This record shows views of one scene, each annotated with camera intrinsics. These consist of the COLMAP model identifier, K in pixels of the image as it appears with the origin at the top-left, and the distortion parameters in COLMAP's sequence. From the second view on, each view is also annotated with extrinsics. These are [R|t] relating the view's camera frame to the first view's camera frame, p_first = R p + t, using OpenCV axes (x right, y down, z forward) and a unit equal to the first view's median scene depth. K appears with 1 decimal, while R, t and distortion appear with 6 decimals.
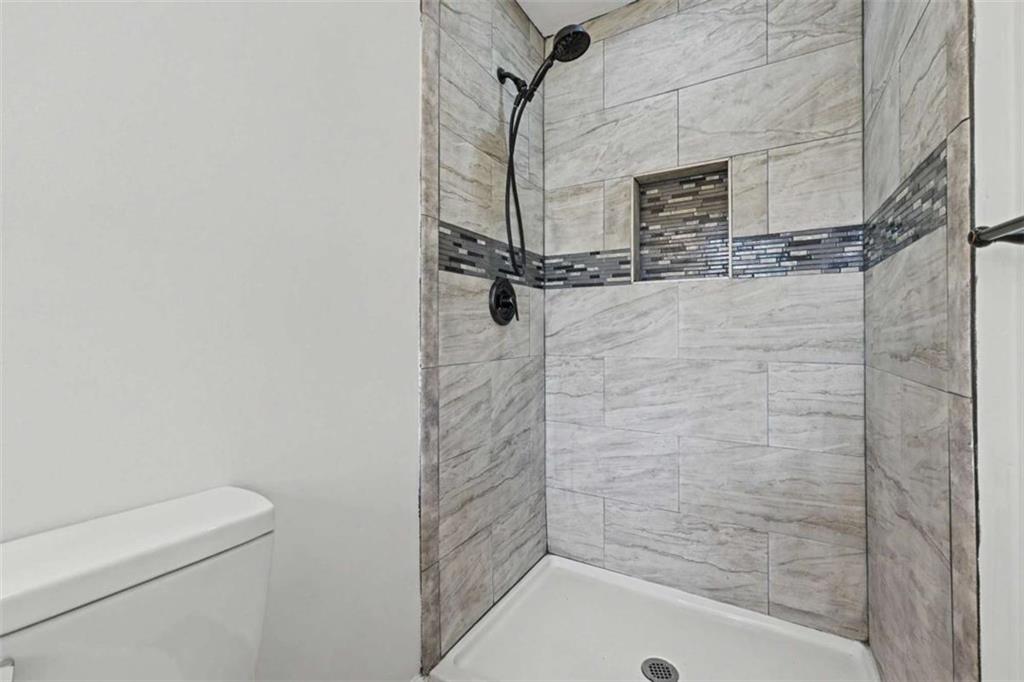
lens RADIAL K [[422.6, 0, 512.1], [0, 422.6, 335.7], [0, 0, 1]] dist [-0.002489, -0.000083]
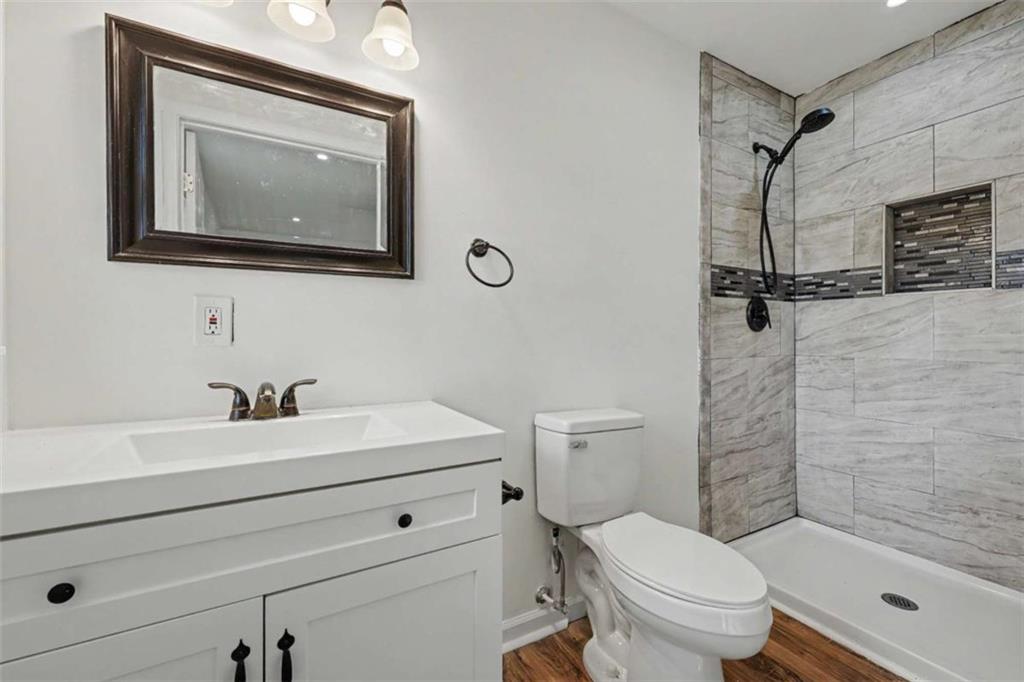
lens RADIAL K [[422.6, 0, 512.1], [0, 422.6, 335.7], [0, 0, 1]] dist [-0.002489, -0.000083]
pose [[0.865345, 0.001559, -0.501174, -0.023112], [-0.005078, 0.999971, -0.005656, -0.000004], [0.501151, 0.007439, 0.865328, -0.563364]]
